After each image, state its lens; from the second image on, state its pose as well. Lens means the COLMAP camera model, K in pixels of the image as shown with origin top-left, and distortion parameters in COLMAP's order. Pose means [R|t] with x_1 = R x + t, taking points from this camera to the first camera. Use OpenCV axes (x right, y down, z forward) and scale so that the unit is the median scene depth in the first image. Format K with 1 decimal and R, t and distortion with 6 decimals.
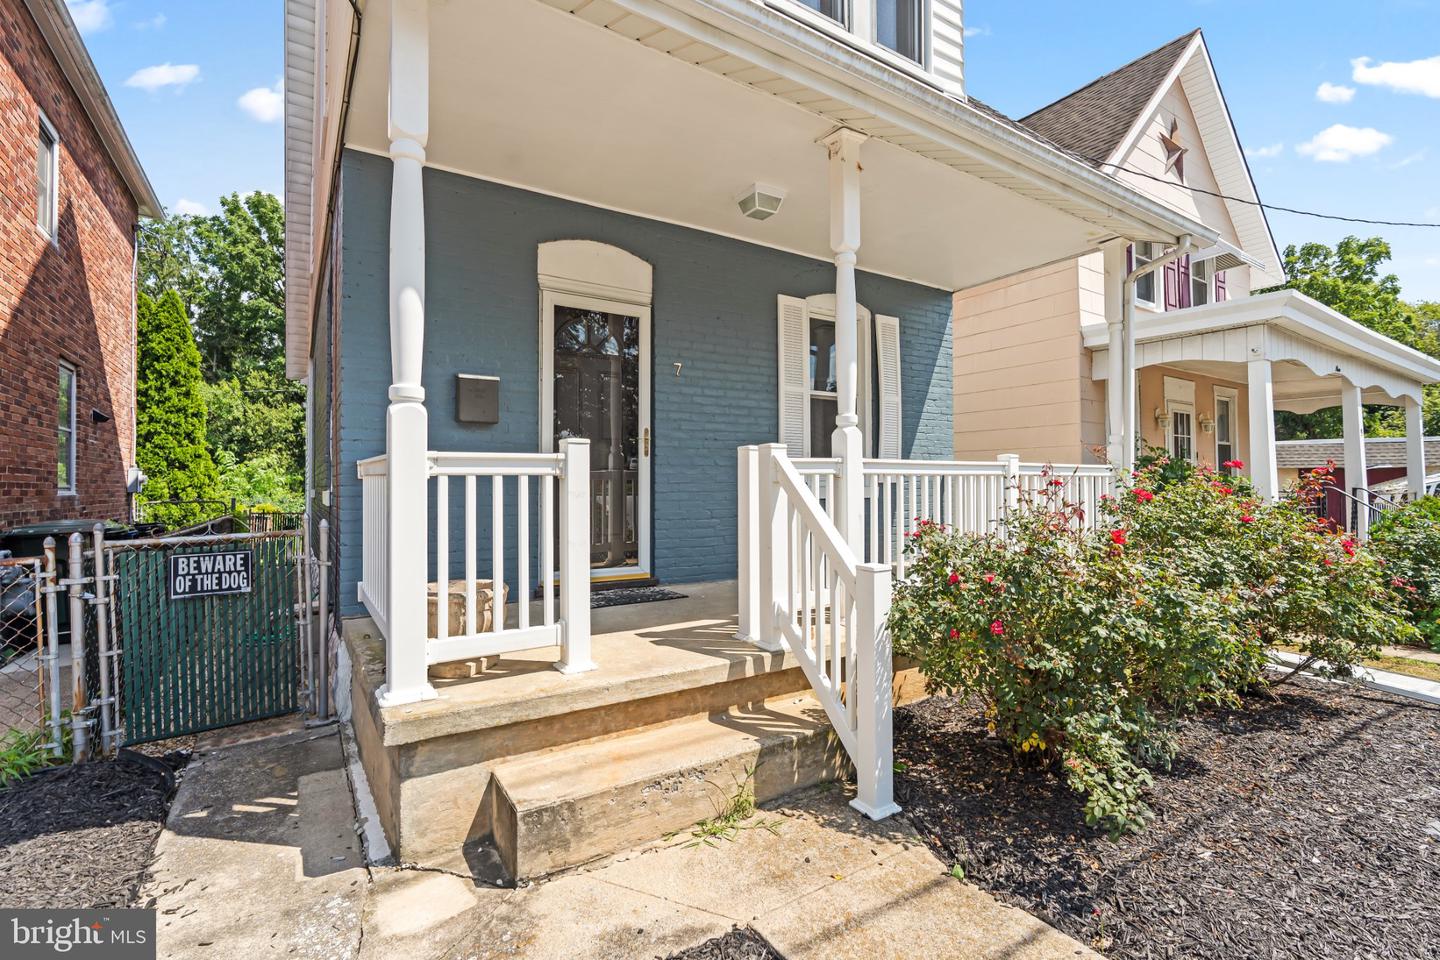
lens RADIAL K [[648.4, 0, 720.0], [0, 648.4, 480.0], [0, 0, 1]] dist [-0.012288, 0.000223]
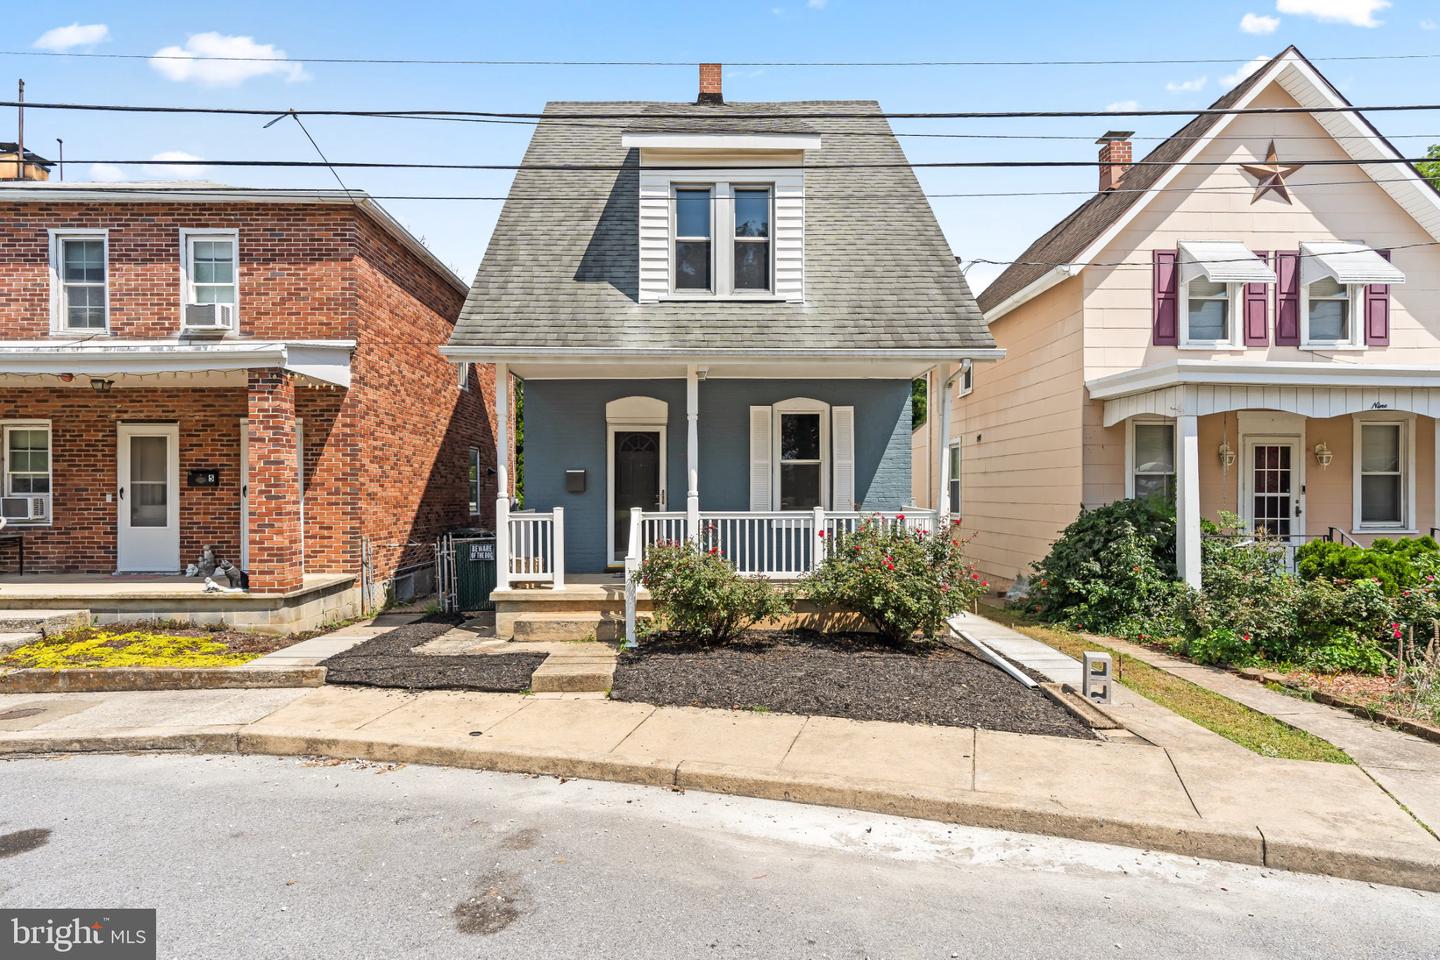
lens RADIAL K [[754.7, 0, 714.1], [0, 754.7, 499.3], [0, 0, 1]] dist [-0.003307, 0.001472]
pose [[0.845824, 0.006410, -0.533424, 1.288540], [0.002370, 0.999873, 0.015773, -0.092932], [0.533457, -0.014606, 0.845701, -0.864335]]
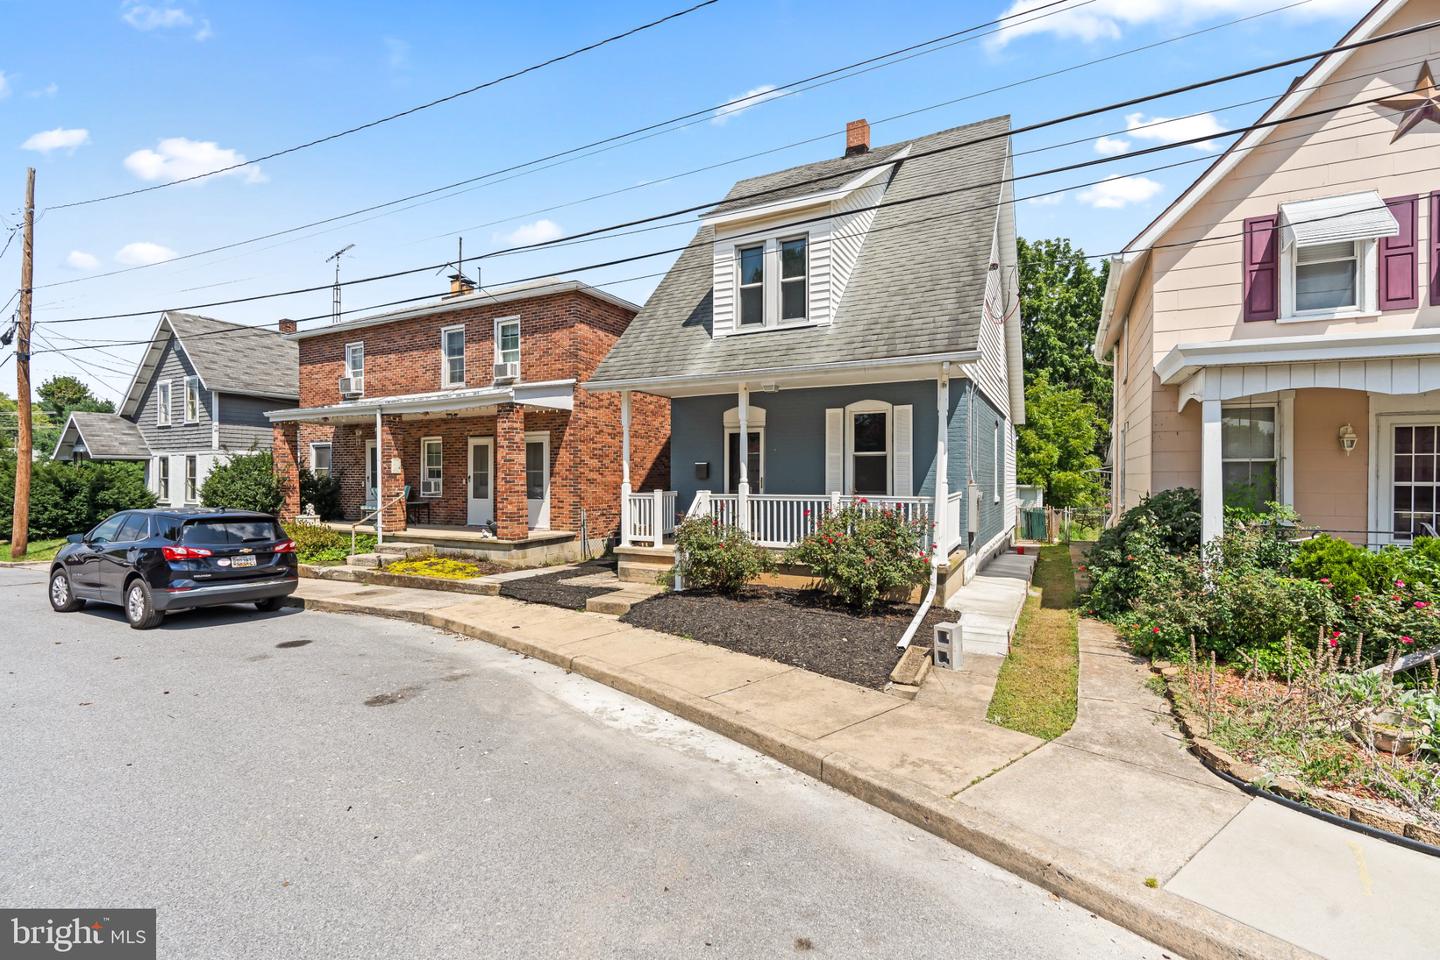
lens RADIAL K [[656.1, 0, 718.7], [0, 656.1, 479.7], [0, 0, 1]] dist [-0.005172, 0.001201]
pose [[0.478491, 0.006190, -0.878071, 2.146756], [0.003844, 0.999951, 0.009144, -0.100450], [0.878084, -0.007751, 0.478444, -0.367428]]
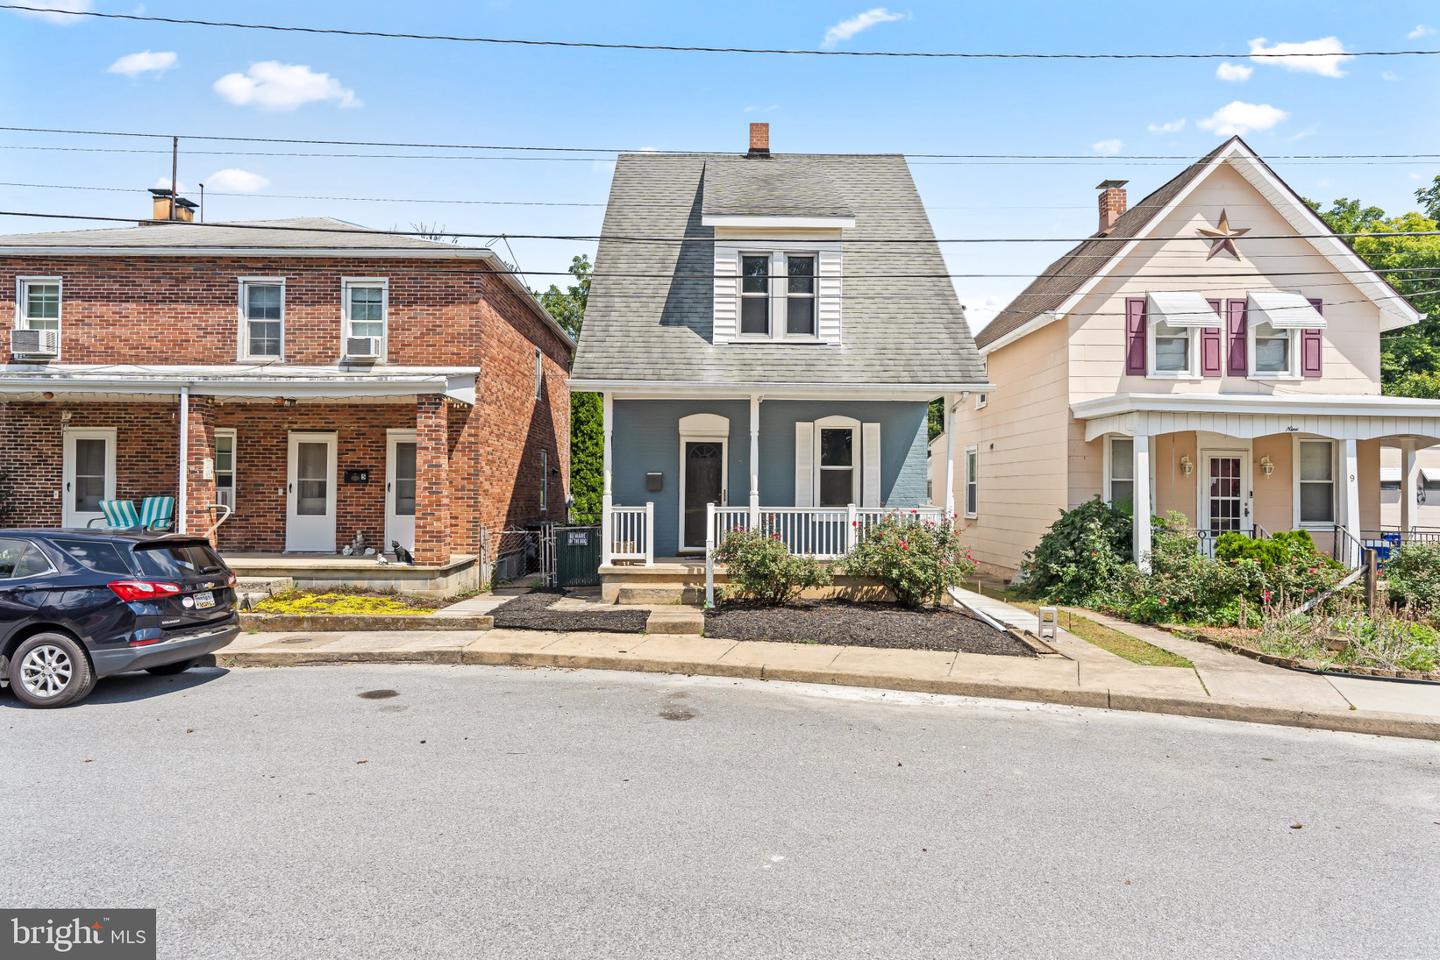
lens RADIAL K [[832.3, 0, 720.0], [0, 832.3, 480.0], [0, 0, 1]] dist [0.000151, 0.000367]
pose [[0.838594, 0.001976, -0.544754, 1.629197], [-0.007219, 0.999946, -0.007485, -0.098084], [0.544709, 0.010209, 0.838563, -1.660051]]
